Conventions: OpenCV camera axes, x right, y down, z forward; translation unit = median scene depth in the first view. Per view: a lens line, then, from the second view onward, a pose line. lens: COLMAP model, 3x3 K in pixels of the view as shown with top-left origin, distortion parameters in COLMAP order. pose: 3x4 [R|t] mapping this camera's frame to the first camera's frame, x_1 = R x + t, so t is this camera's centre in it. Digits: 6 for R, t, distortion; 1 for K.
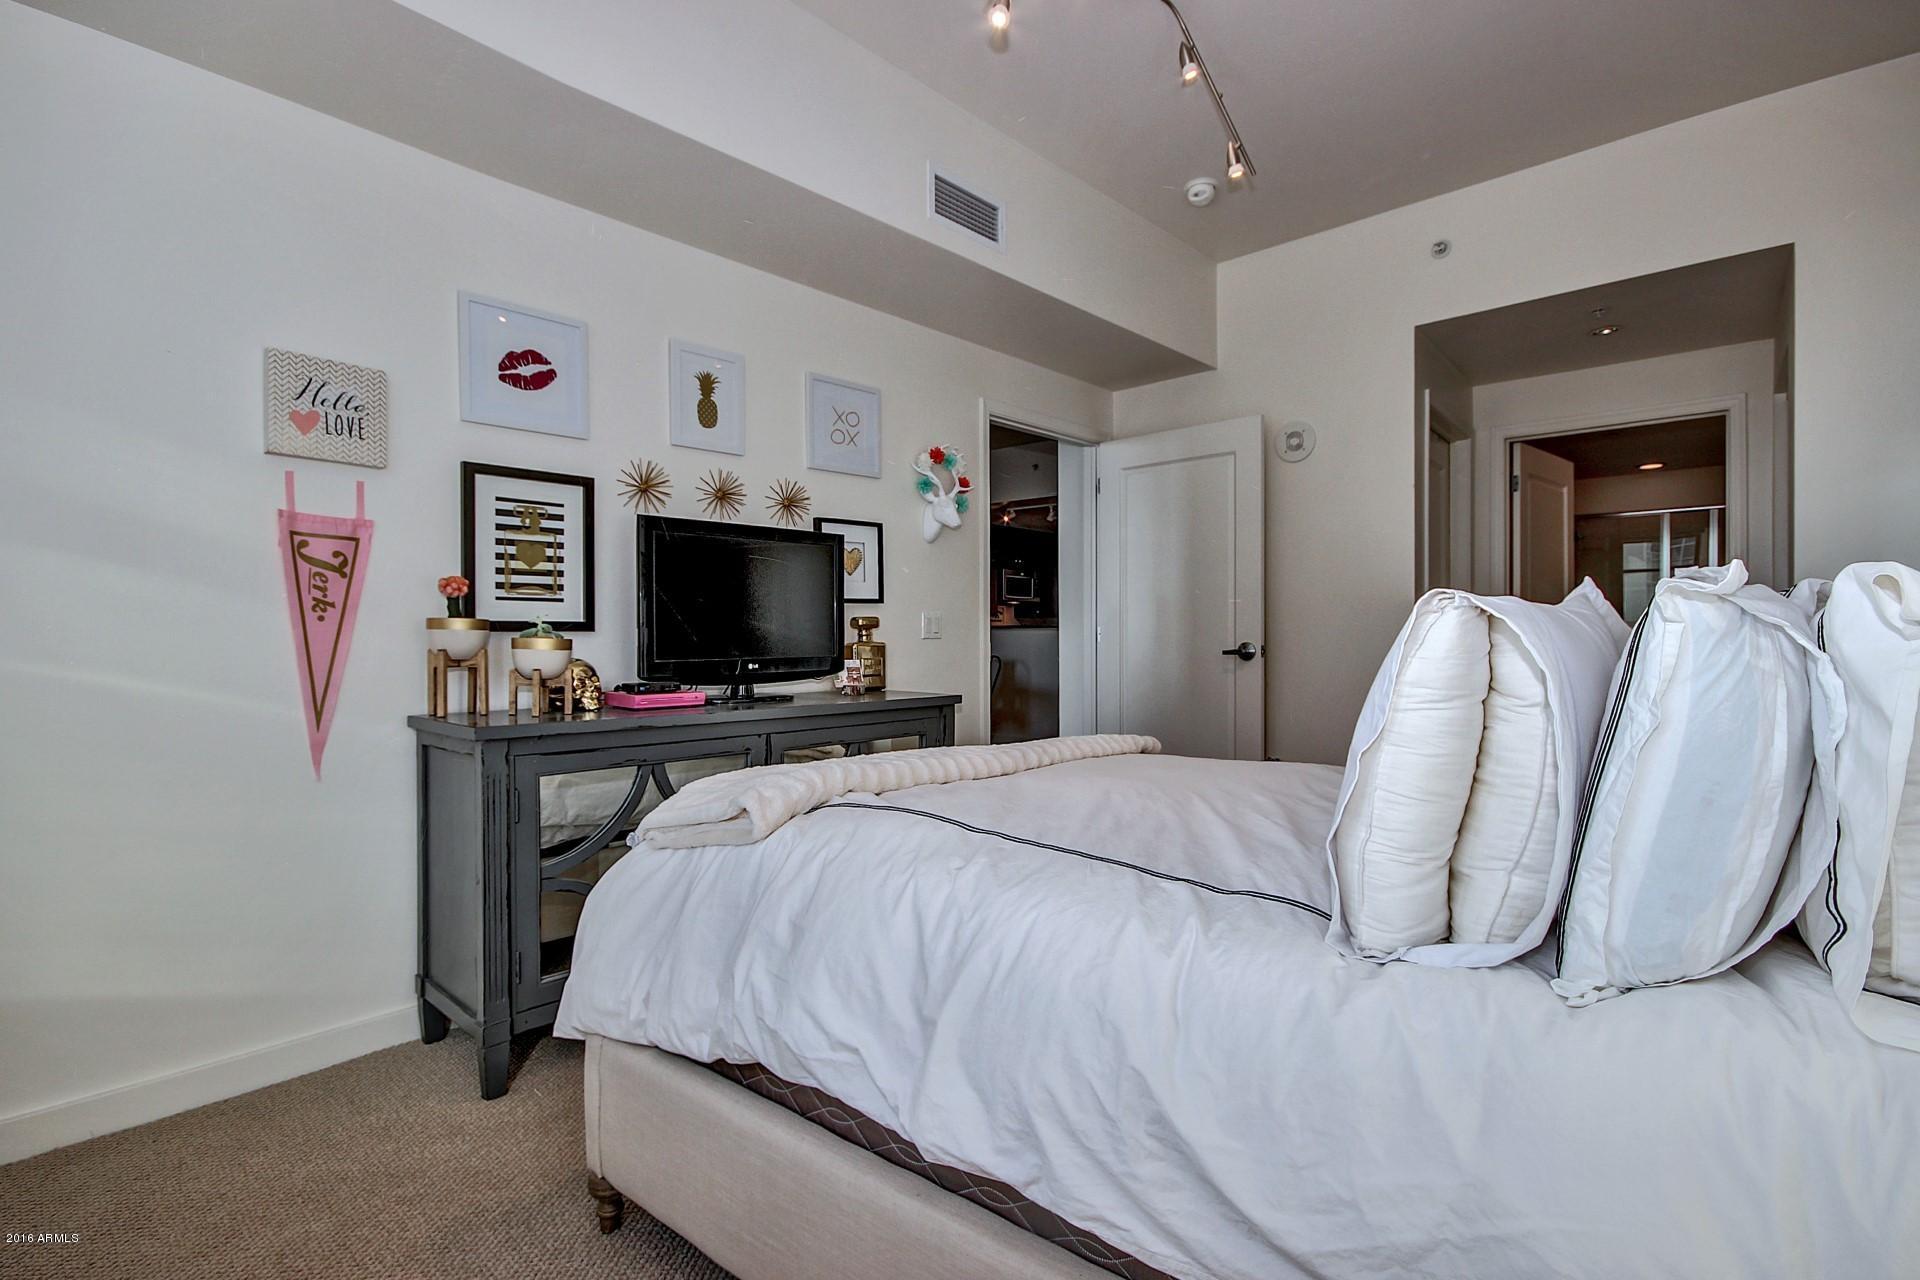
lens RADIAL K [[903.9, 0, 973.4], [0, 903.9, 634.1], [0, 0, 1]] dist [-0.000888, -0.000200]
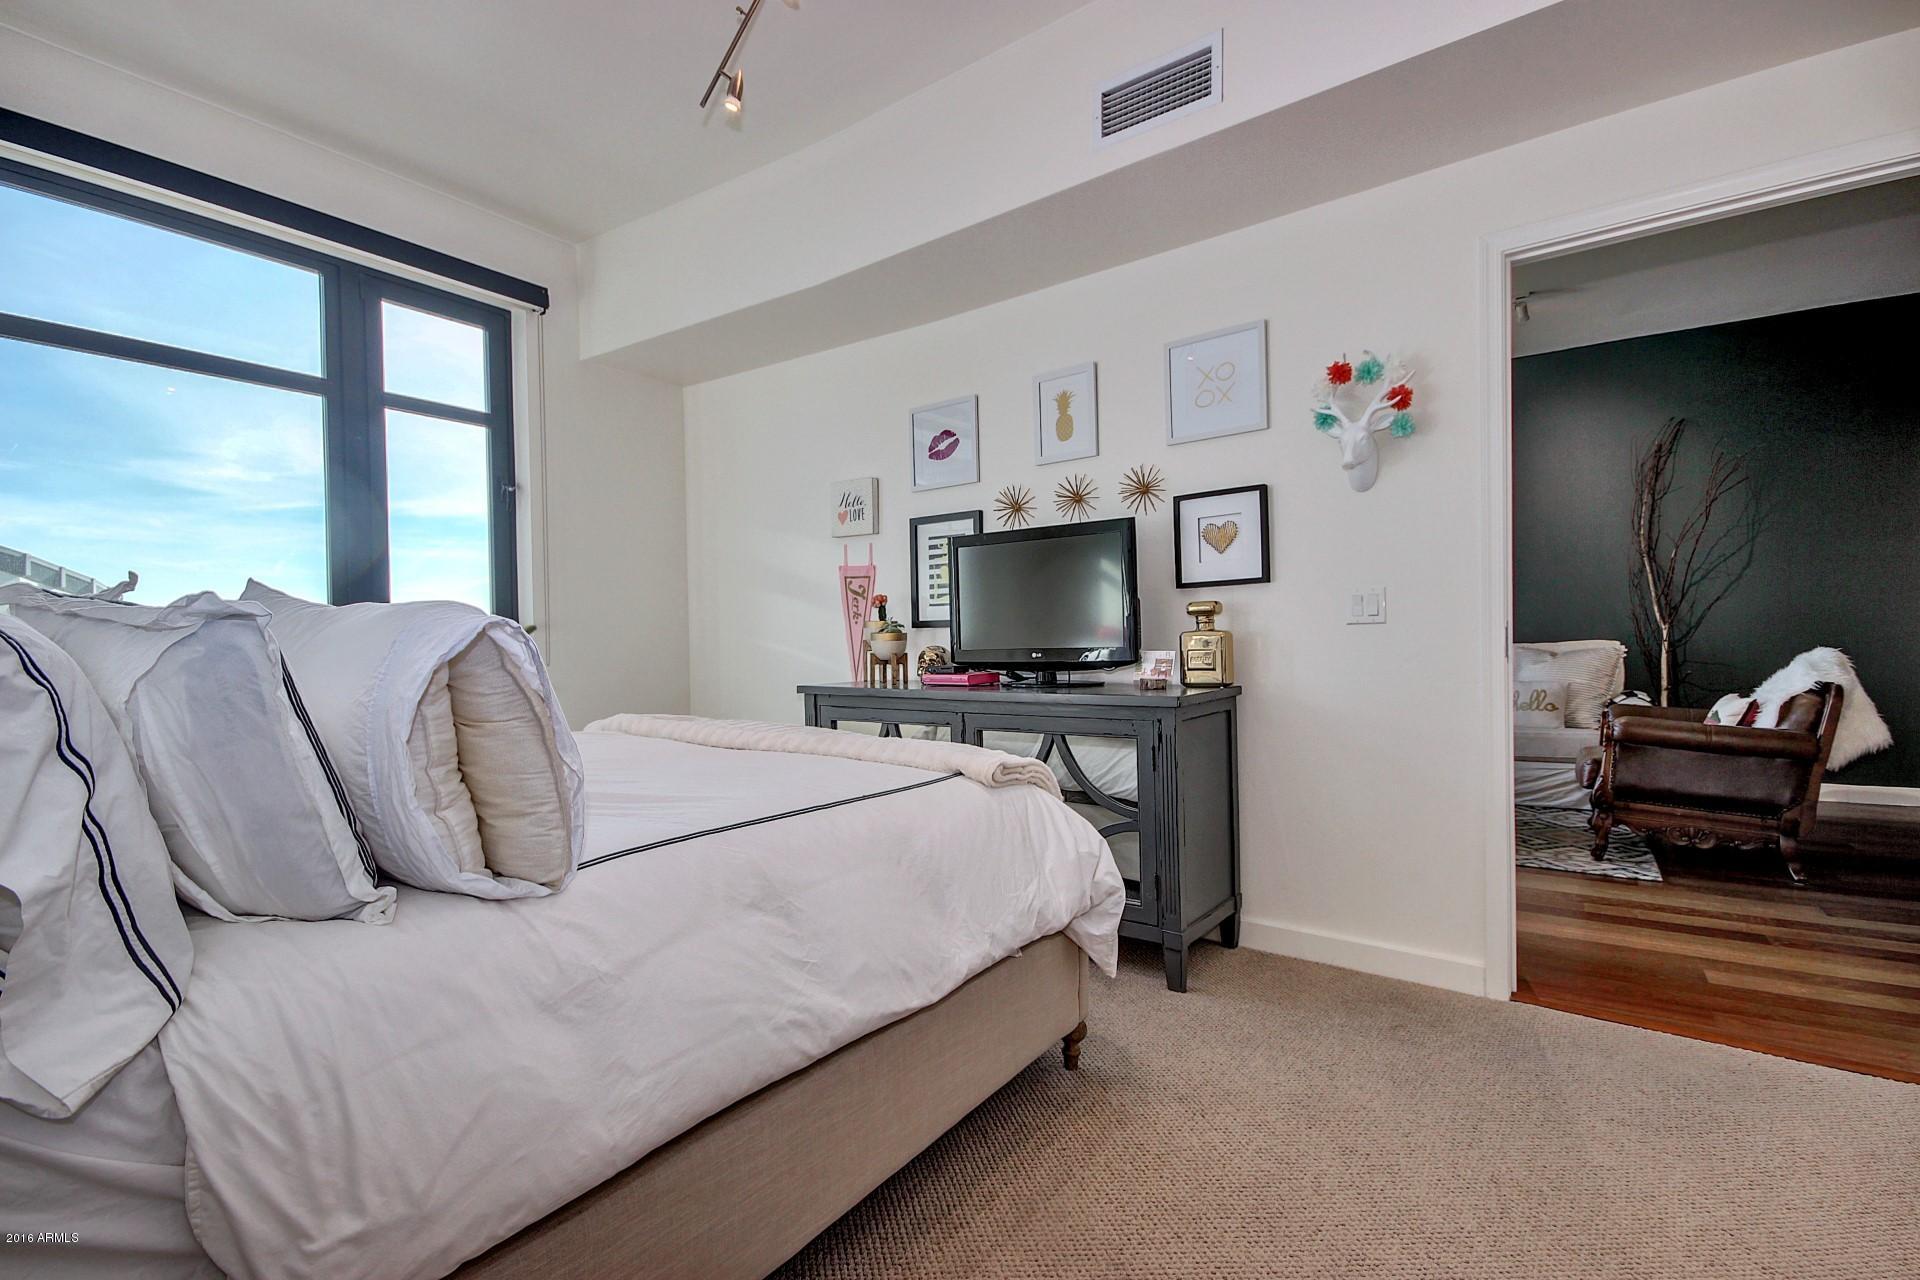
lens RADIAL K [[903.9, 0, 959.8], [0, 903.9, 645.8], [0, 0, 1]] dist [-0.000888, -0.000200]
pose [[0.081426, 0.016268, -0.996547, 0.843659], [0.027470, 0.999450, 0.018560, 0.000969], [0.996301, -0.028887, 0.080934, 0.801902]]
